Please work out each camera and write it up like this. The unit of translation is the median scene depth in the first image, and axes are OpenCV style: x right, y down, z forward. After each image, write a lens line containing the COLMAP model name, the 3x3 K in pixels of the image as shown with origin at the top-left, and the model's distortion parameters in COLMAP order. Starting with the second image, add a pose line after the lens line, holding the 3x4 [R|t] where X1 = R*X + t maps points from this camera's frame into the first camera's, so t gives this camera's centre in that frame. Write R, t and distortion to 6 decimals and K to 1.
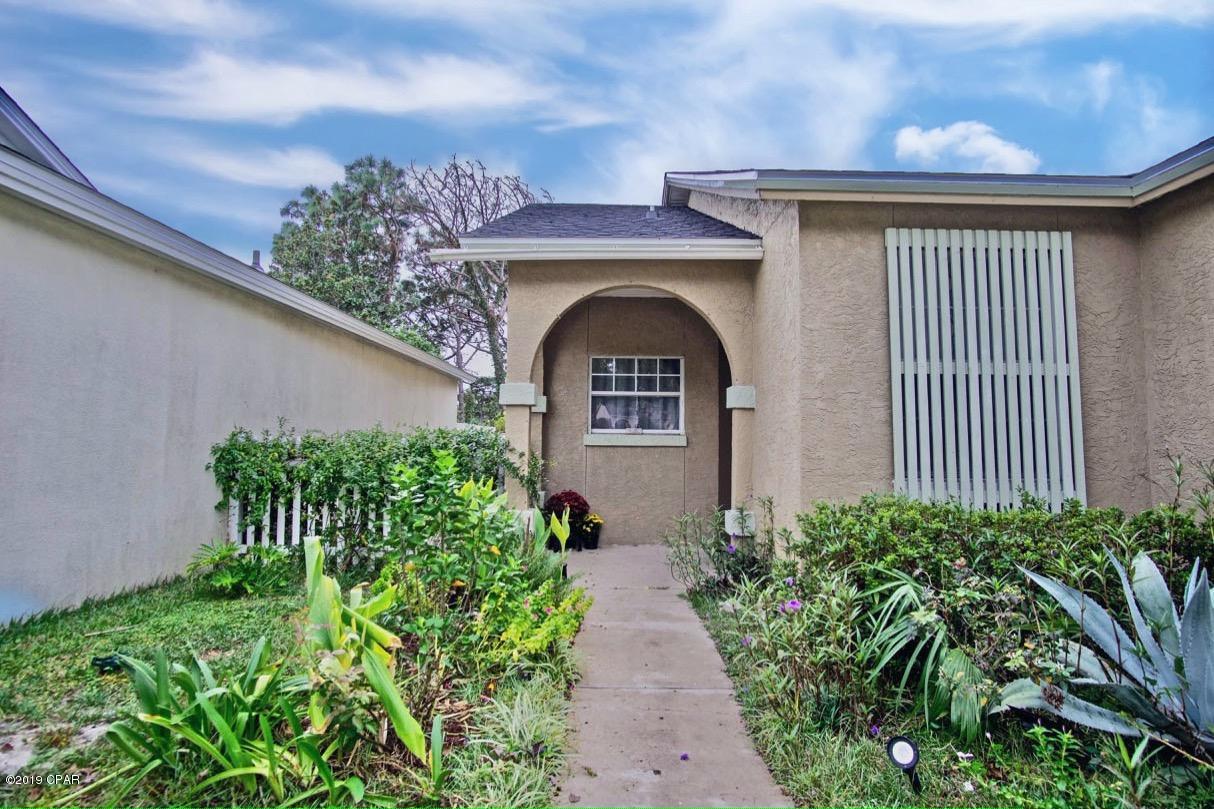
lens RADIAL K [[647.2, 0, 614.4], [0, 647.2, 403.8], [0, 0, 1]] dist [-0.036447, 0.000386]
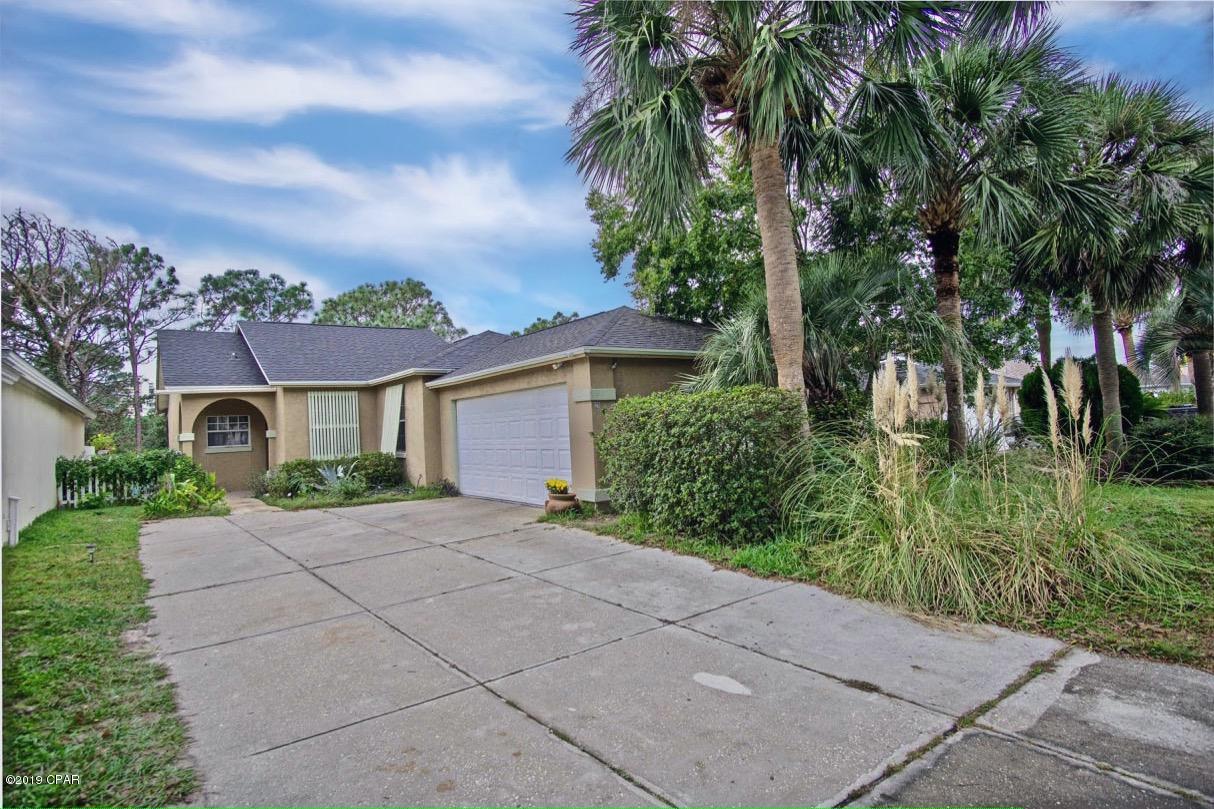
lens RADIAL K [[647.2, 0, 614.4], [0, 647.2, 403.8], [0, 0, 1]] dist [-0.036447, 0.000386]
pose [[0.807812, -0.028370, 0.588757, -0.212329], [0.024228, 0.999595, 0.014924, -0.122970], [-0.588942, 0.002208, 0.808172, -1.870805]]
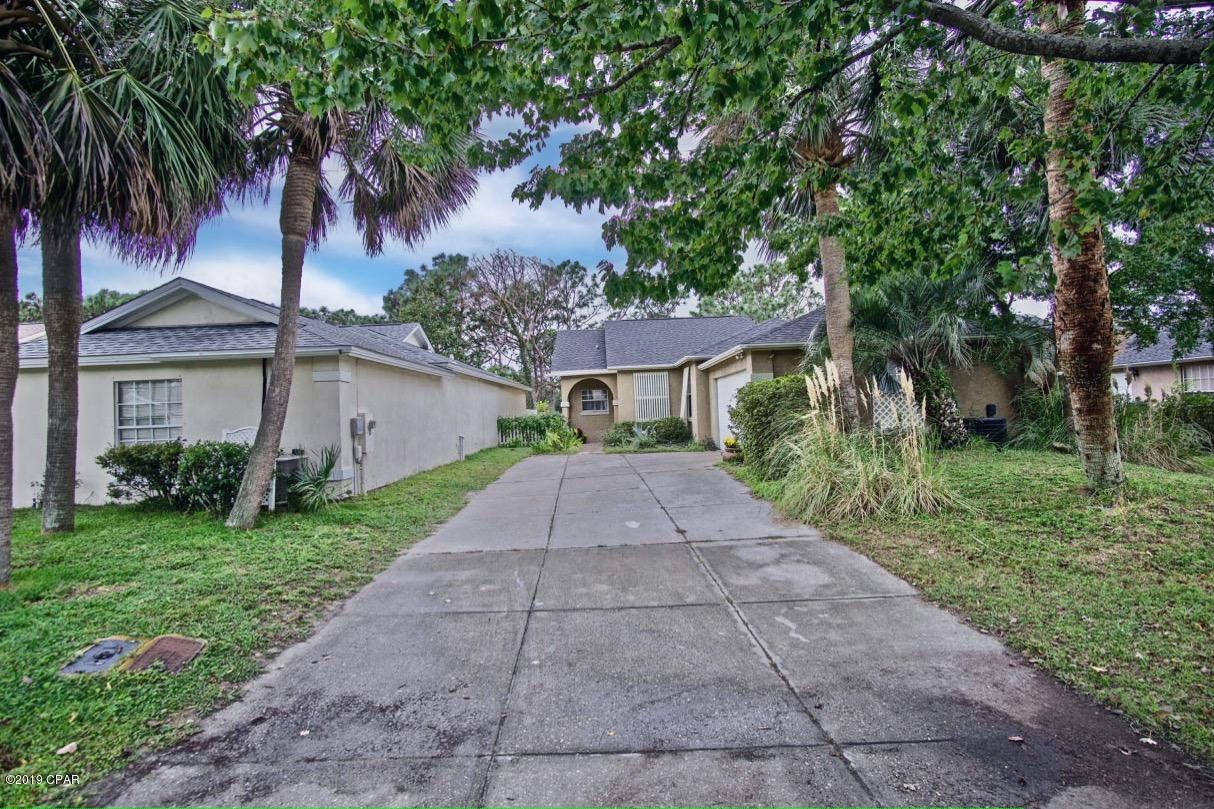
lens RADIAL K [[647.2, 0, 614.4], [0, 647.2, 403.8], [0, 0, 1]] dist [-0.036447, 0.000386]
pose [[0.998917, -0.046517, -0.000514, 0.145399], [0.046496, 0.997980, 0.043281, -0.148002], [-0.001500, -0.043258, 0.999063, -2.610524]]
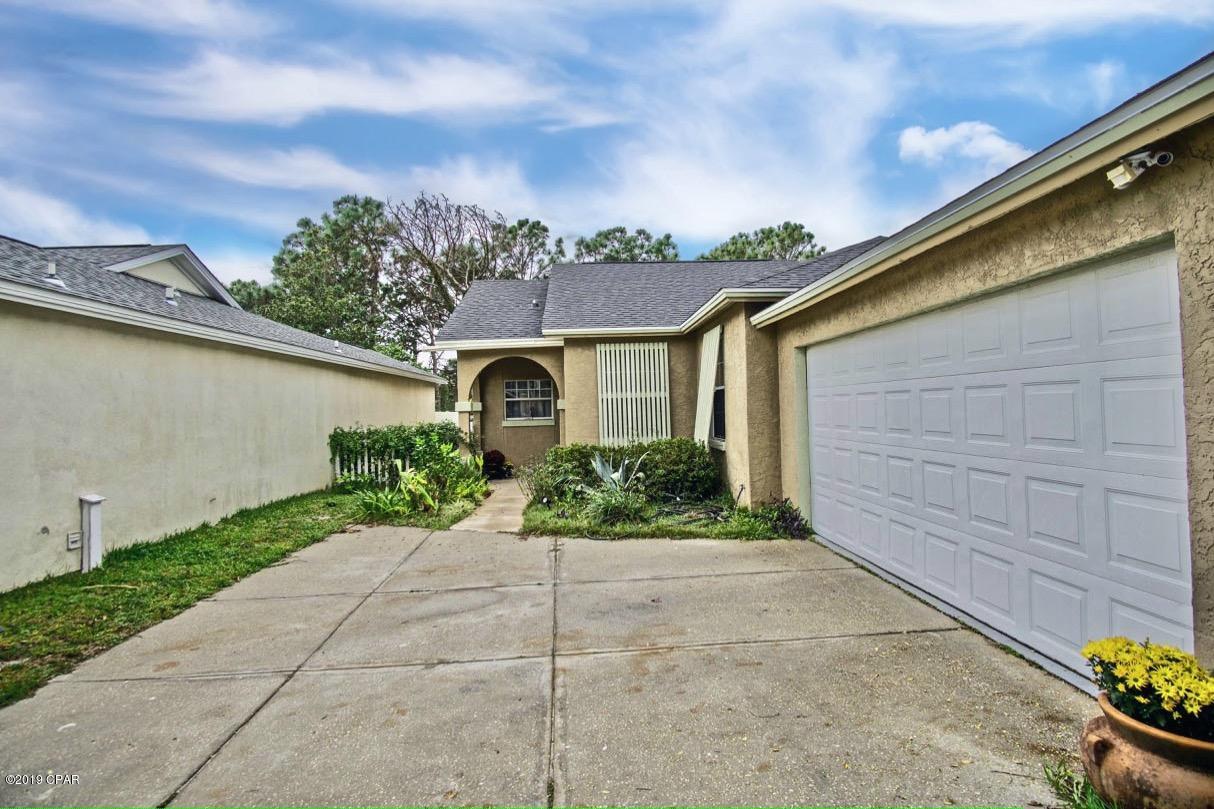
lens RADIAL K [[647.2, 0, 614.4], [0, 647.2, 403.8], [0, 0, 1]] dist [-0.036447, 0.000386]
pose [[0.998780, -0.034677, 0.035156, 0.227766], [0.033022, 0.998367, 0.046608, -0.085835], [-0.036715, -0.045390, 0.998294, -0.975060]]
